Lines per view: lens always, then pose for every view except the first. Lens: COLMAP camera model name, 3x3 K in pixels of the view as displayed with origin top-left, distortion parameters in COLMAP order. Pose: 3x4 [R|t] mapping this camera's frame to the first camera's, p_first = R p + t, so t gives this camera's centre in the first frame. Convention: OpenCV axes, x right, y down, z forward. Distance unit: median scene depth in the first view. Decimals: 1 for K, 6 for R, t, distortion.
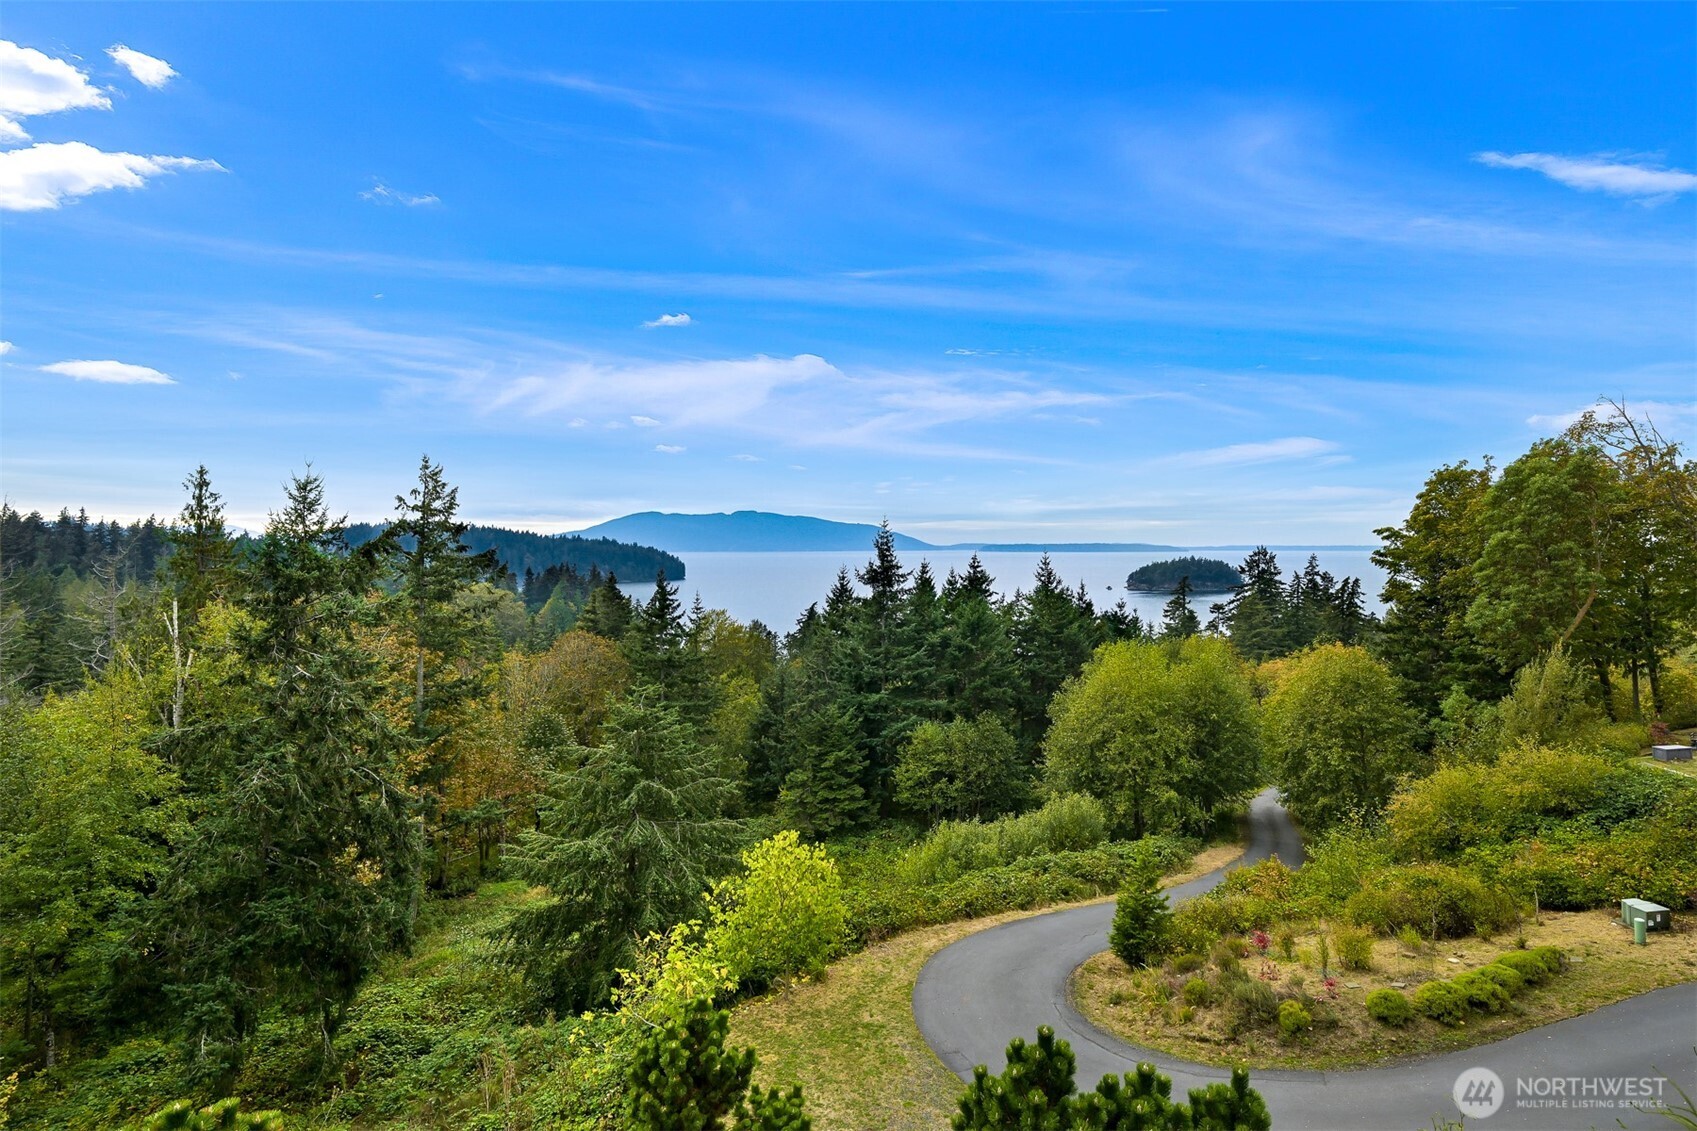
lens RADIAL K [[843.9, 0, 894.9], [0, 843.9, 528.9], [0, 0, 1]] dist [0.003651, -0.001177]
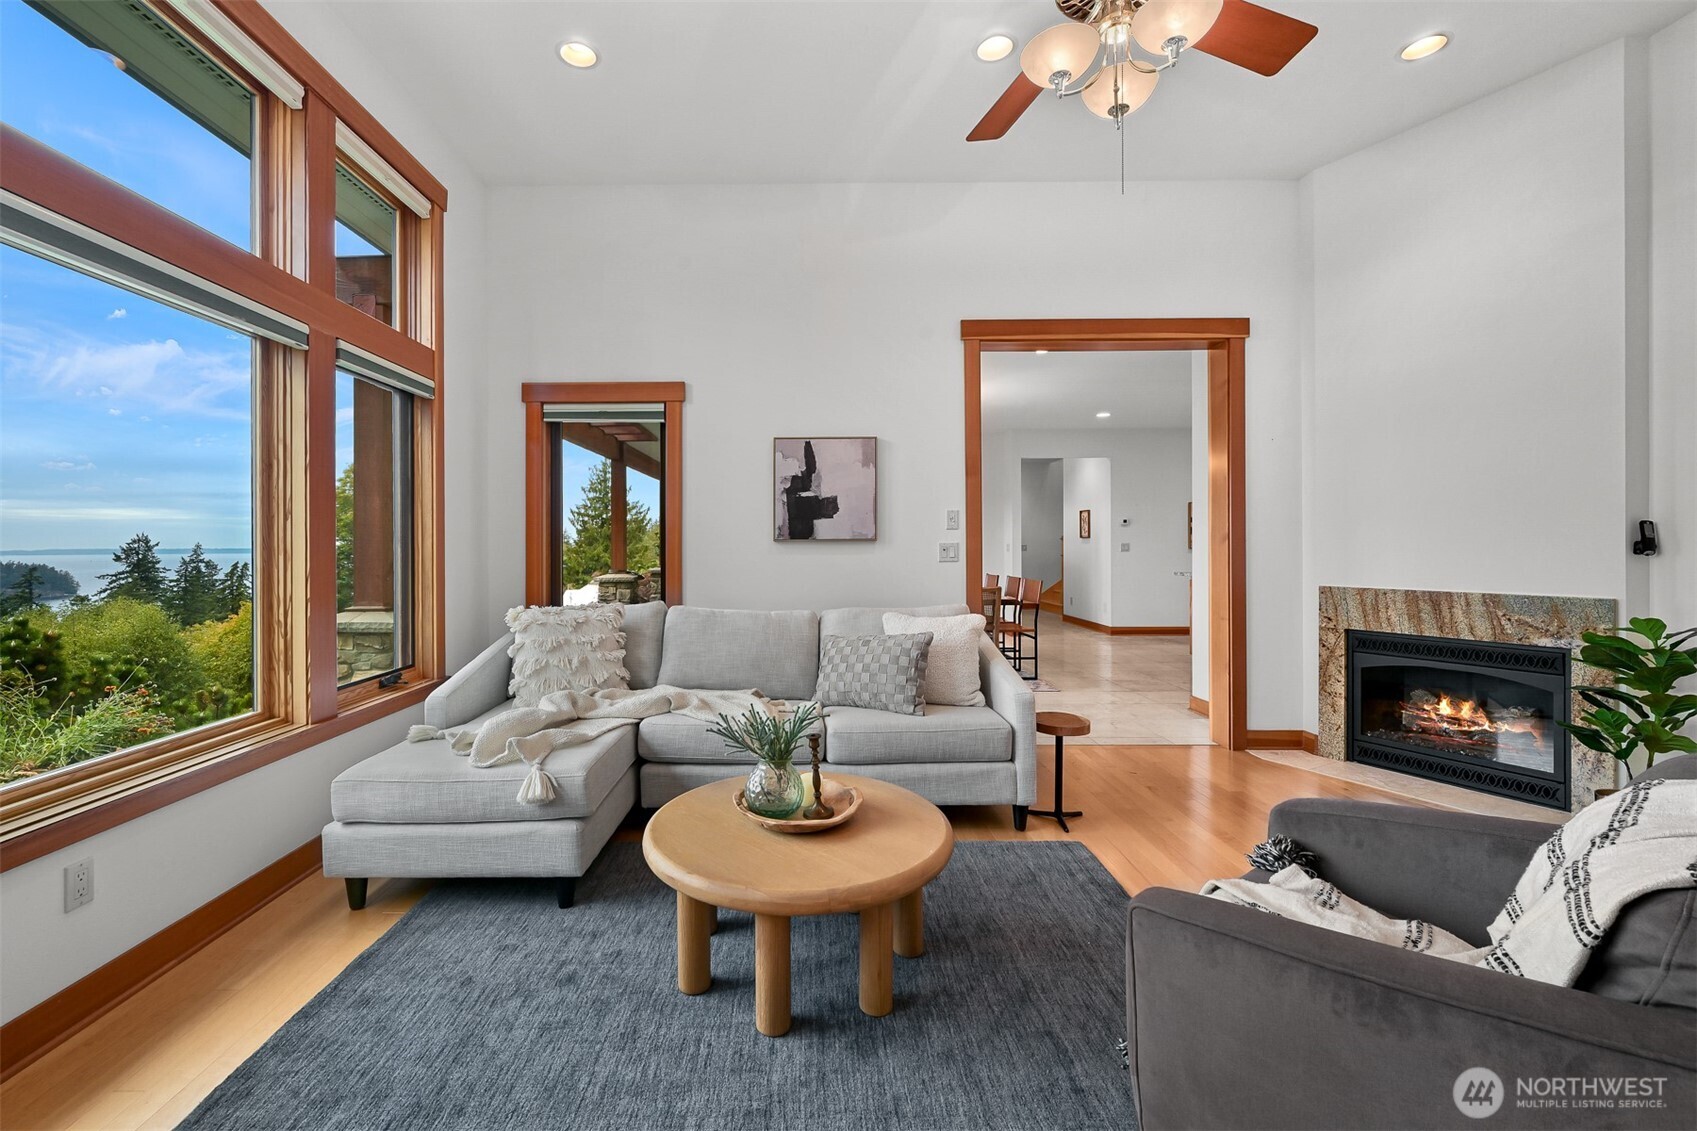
lens RADIAL K [[694.9, 0, 781.3], [0, 694.9, 546.8], [0, 0, 1]] dist [0.000431, 0.000137]
pose [[0.385577, -0.007030, 0.922649, -0.113953], [-0.016708, 0.999754, 0.014599, 0.034760], [-0.922524, -0.021044, 0.385364, -0.073643]]
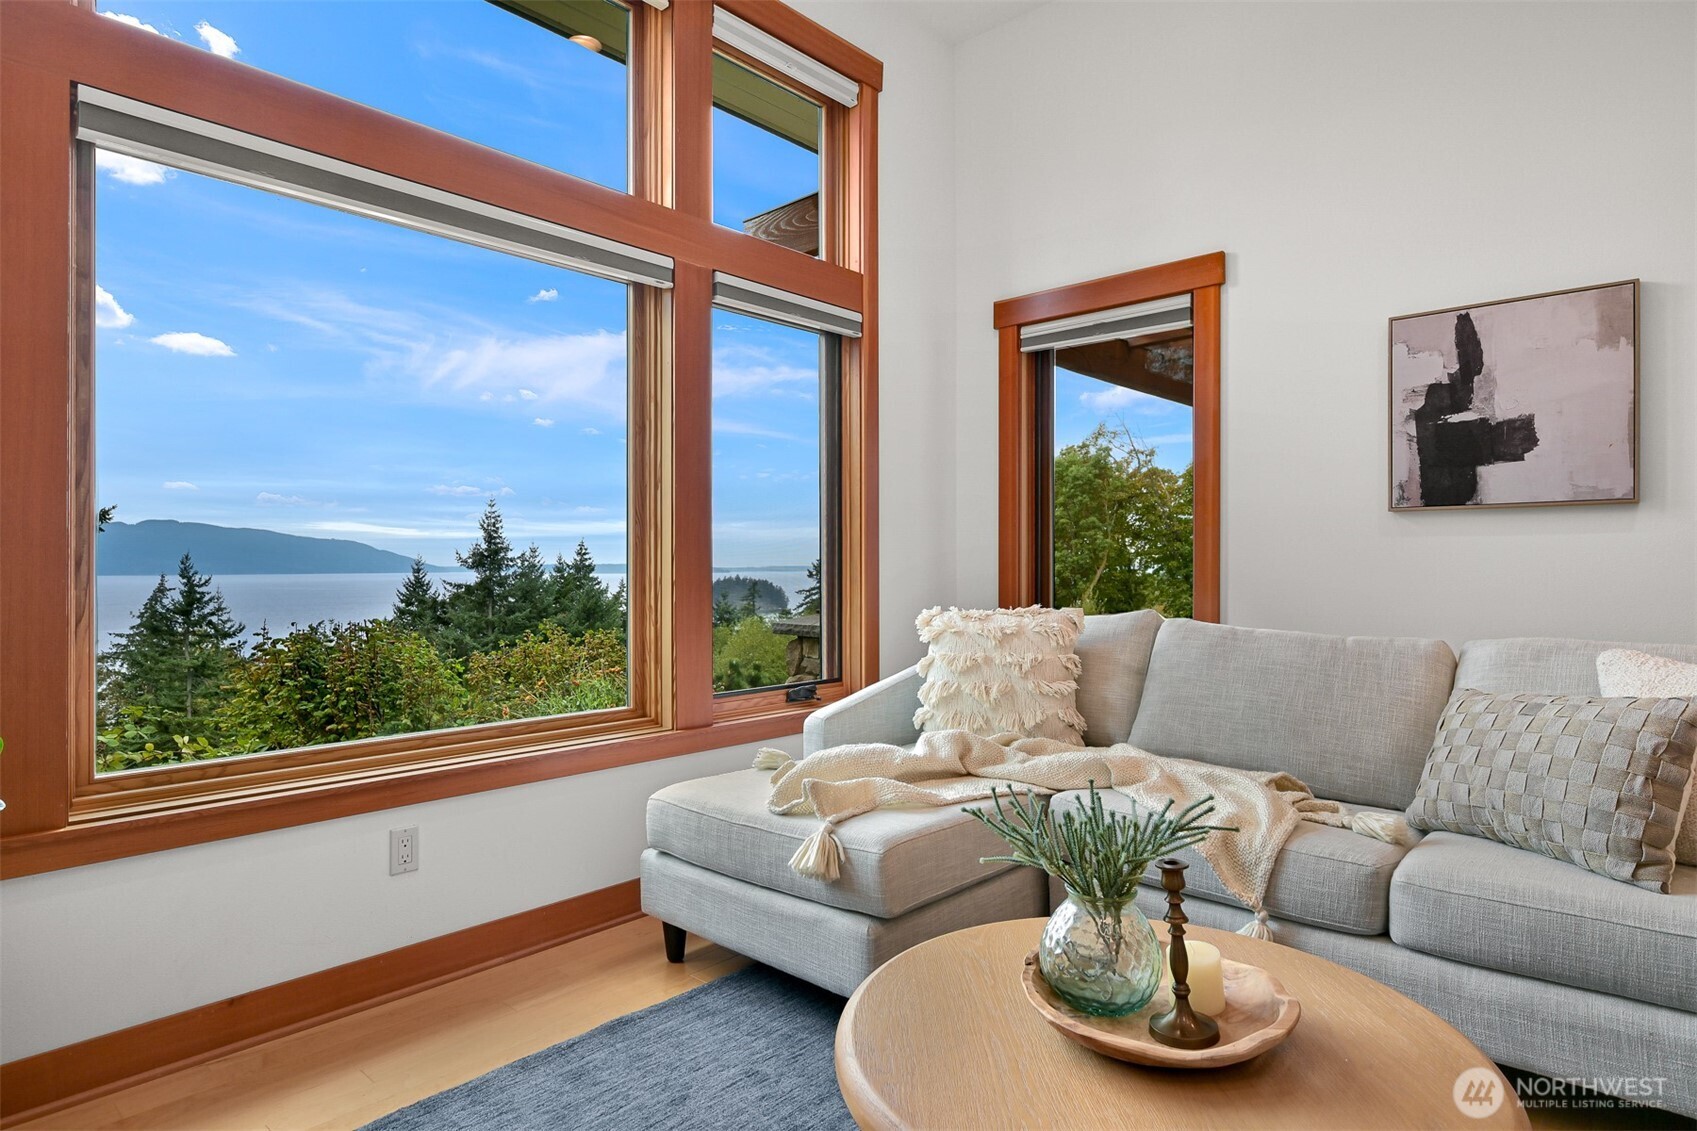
lens RADIAL K [[924.8, 0, 856.4], [0, 924.8, 564.2], [0, 0, 1]] dist [-0.002636, -0.000428]
pose [[0.896527, -0.004163, 0.442970, -0.103005], [-0.006253, 0.999737, 0.022052, 0.036387], [-0.442946, -0.022540, 0.896265, -0.076621]]
